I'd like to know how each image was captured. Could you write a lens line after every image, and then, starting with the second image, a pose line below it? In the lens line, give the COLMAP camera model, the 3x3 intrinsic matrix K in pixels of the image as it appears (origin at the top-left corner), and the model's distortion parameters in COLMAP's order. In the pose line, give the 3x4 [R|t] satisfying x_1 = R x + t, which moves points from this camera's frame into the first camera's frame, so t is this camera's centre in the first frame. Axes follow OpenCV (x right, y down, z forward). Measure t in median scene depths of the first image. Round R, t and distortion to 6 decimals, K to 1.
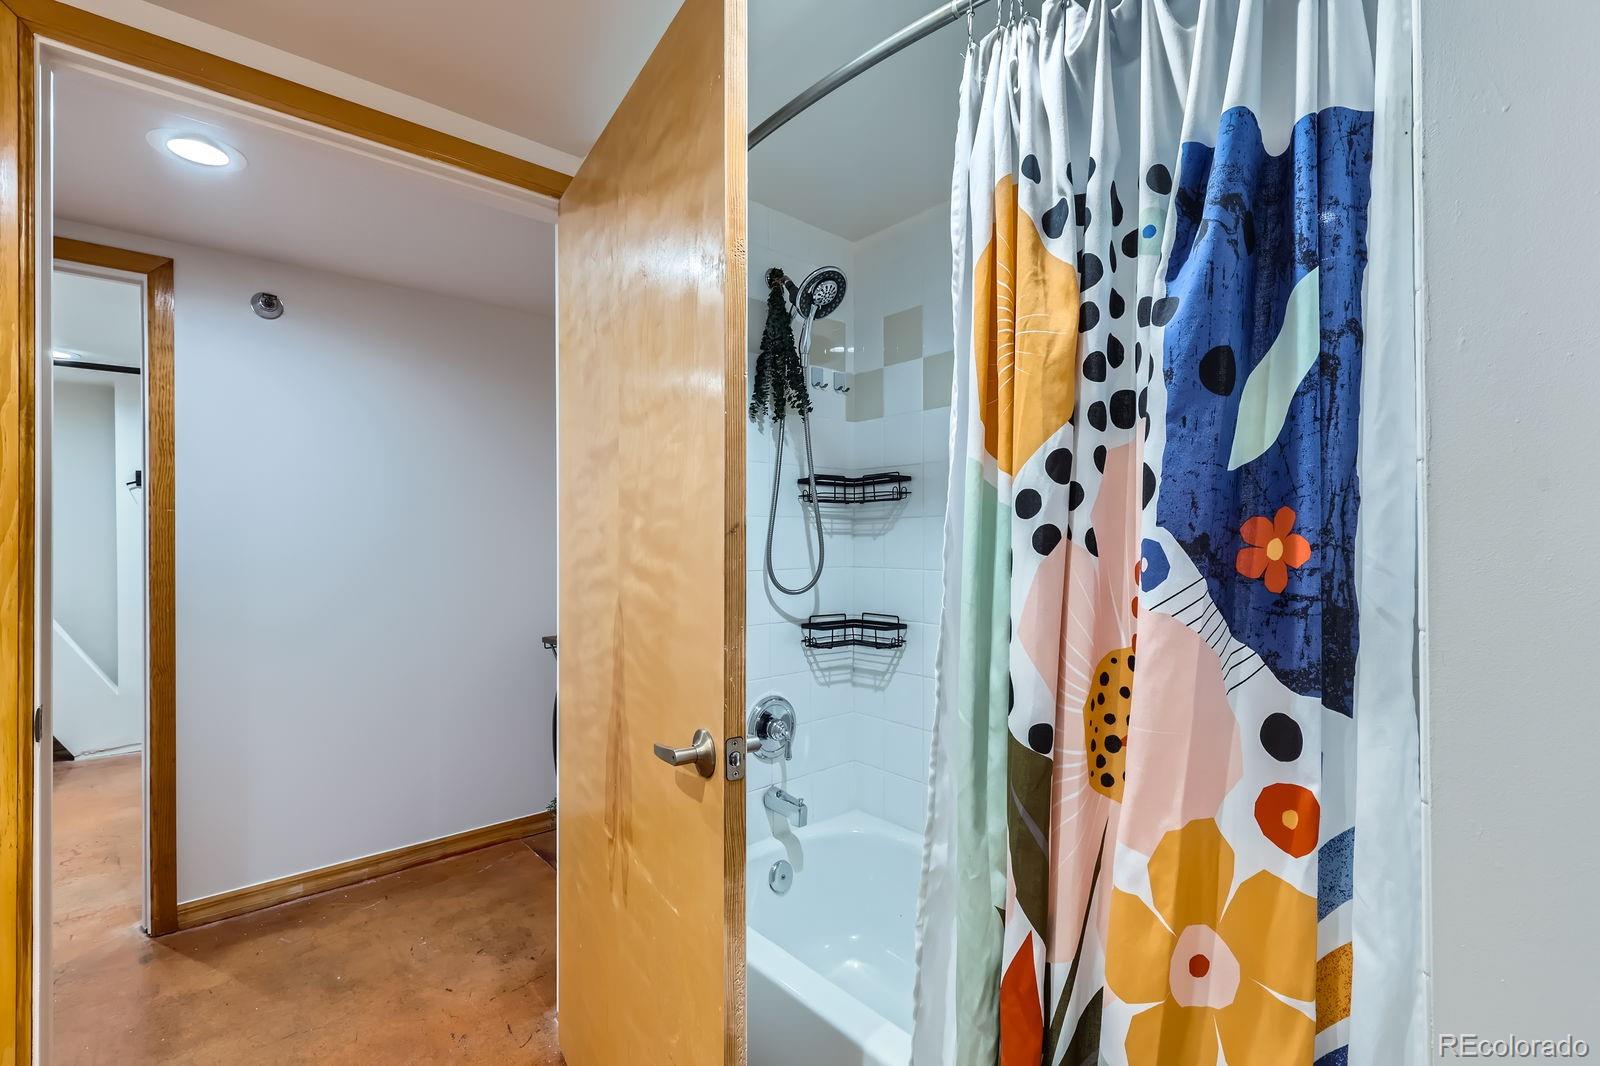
lens RADIAL K [[737.7, 0, 799.0], [0, 737.7, 534.9], [0, 0, 1]] dist [-0.011084, 0.000199]
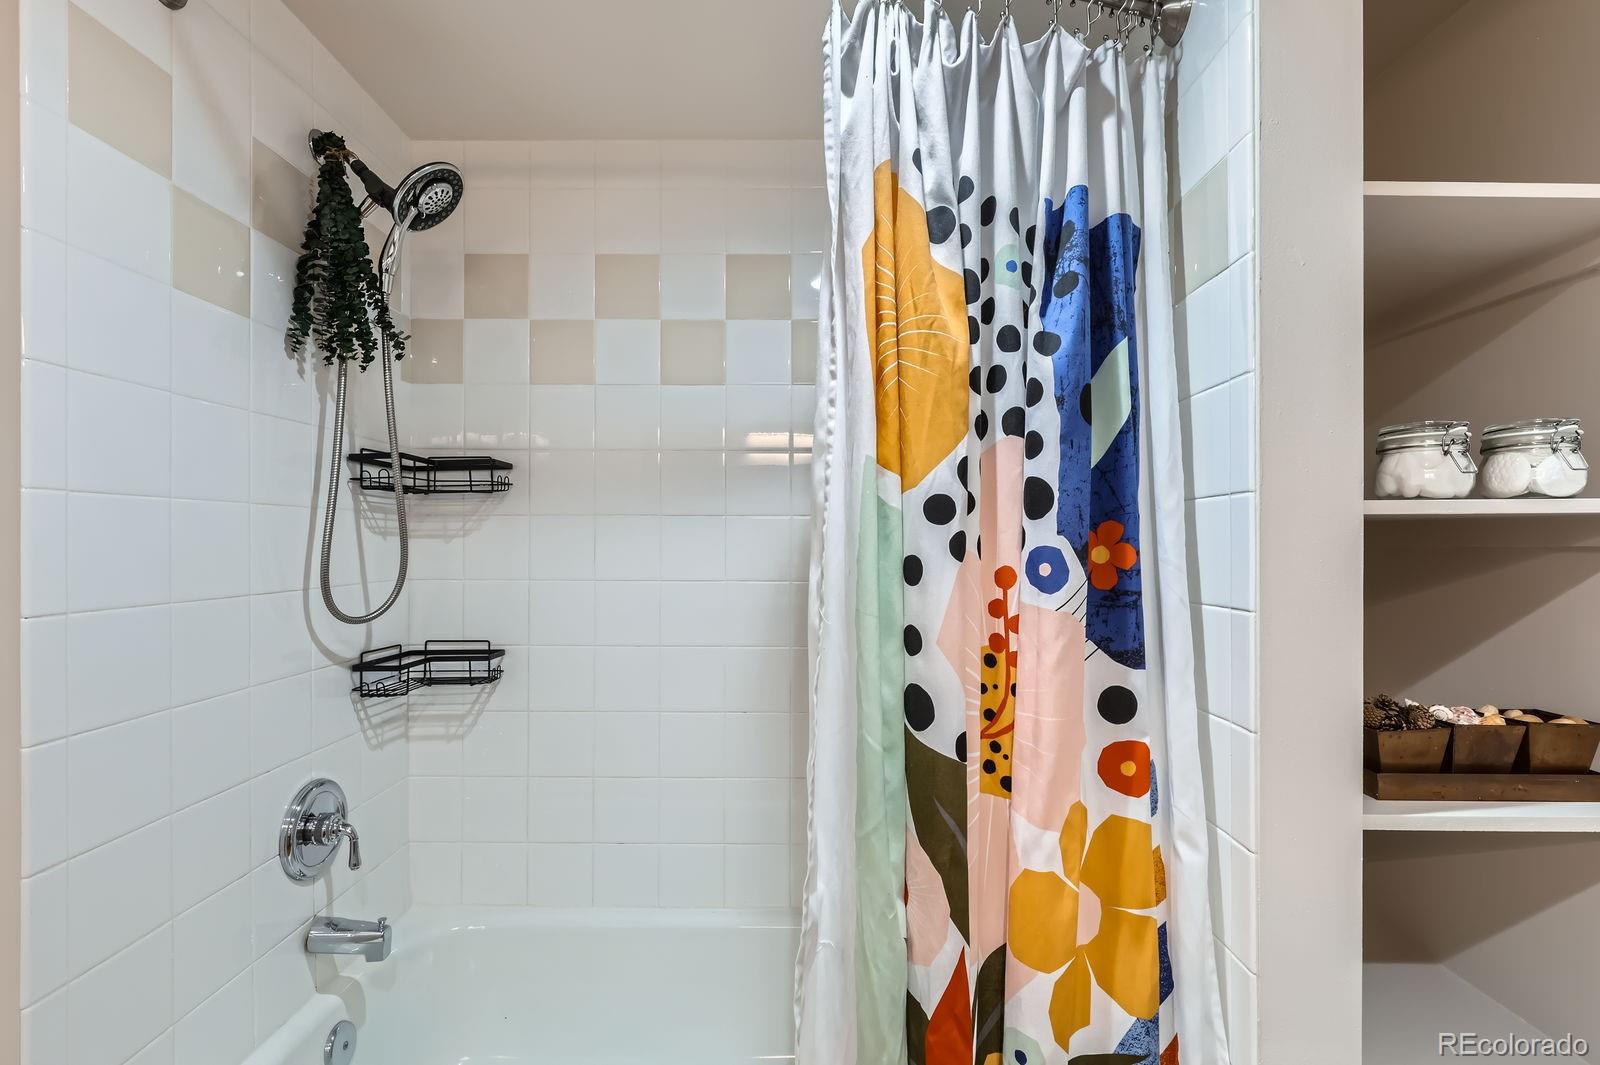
lens RADIAL K [[737.7, 0, 803.5], [0, 737.7, 539.2], [0, 0, 1]] dist [-0.011084, 0.000199]
pose [[0.636721, 0.005319, 0.771076, -0.268413], [-0.009037, 0.999959, 0.000564, -0.001147], [-0.771041, -0.007327, 0.636743, 0.253498]]
